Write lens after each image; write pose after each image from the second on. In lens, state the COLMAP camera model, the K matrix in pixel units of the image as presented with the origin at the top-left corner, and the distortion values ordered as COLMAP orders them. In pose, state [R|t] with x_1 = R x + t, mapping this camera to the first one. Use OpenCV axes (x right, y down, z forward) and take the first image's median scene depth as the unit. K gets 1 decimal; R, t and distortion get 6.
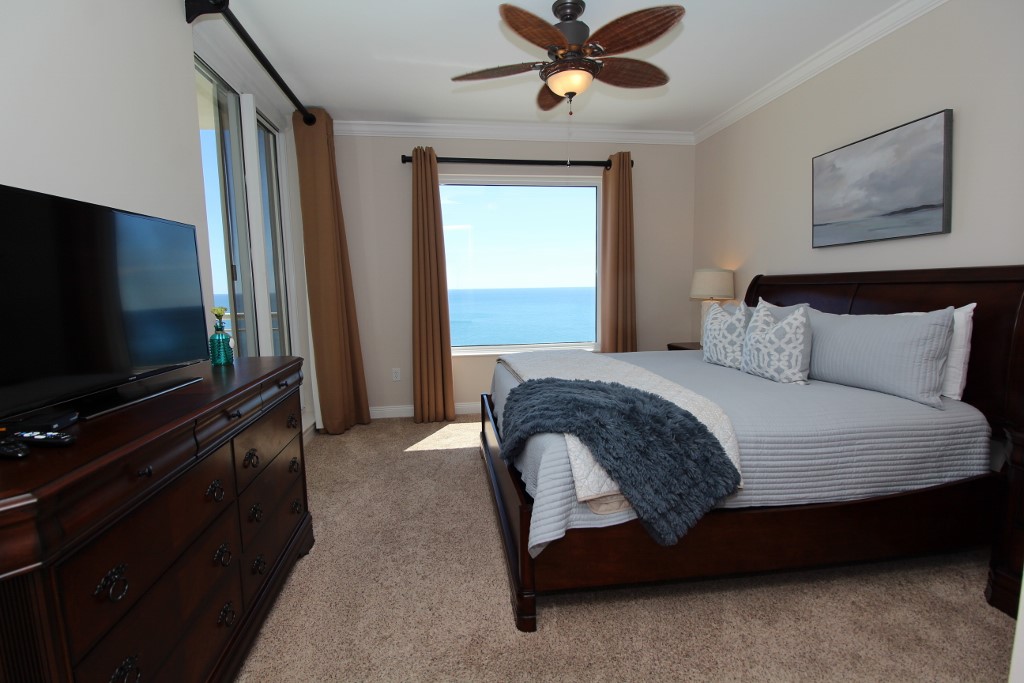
lens RADIAL K [[475.1, 0, 512.7], [0, 475.1, 342.3], [0, 0, 1]] dist [0.001411, -0.013594]
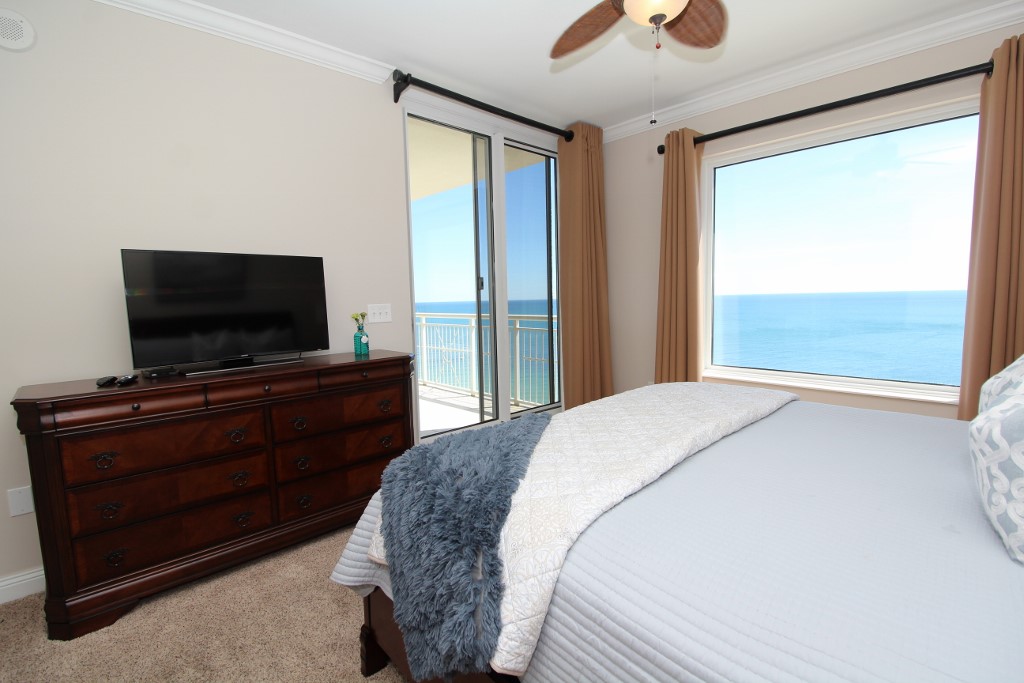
lens RADIAL K [[475.1, 0, 512.7], [0, 475.1, 342.3], [0, 0, 1]] dist [0.001411, -0.013594]
pose [[0.574958, 0.081142, -0.814149, 0.586283], [-0.080719, 0.995841, 0.042246, -0.063323], [0.814191, 0.041428, 0.579117, 0.430512]]
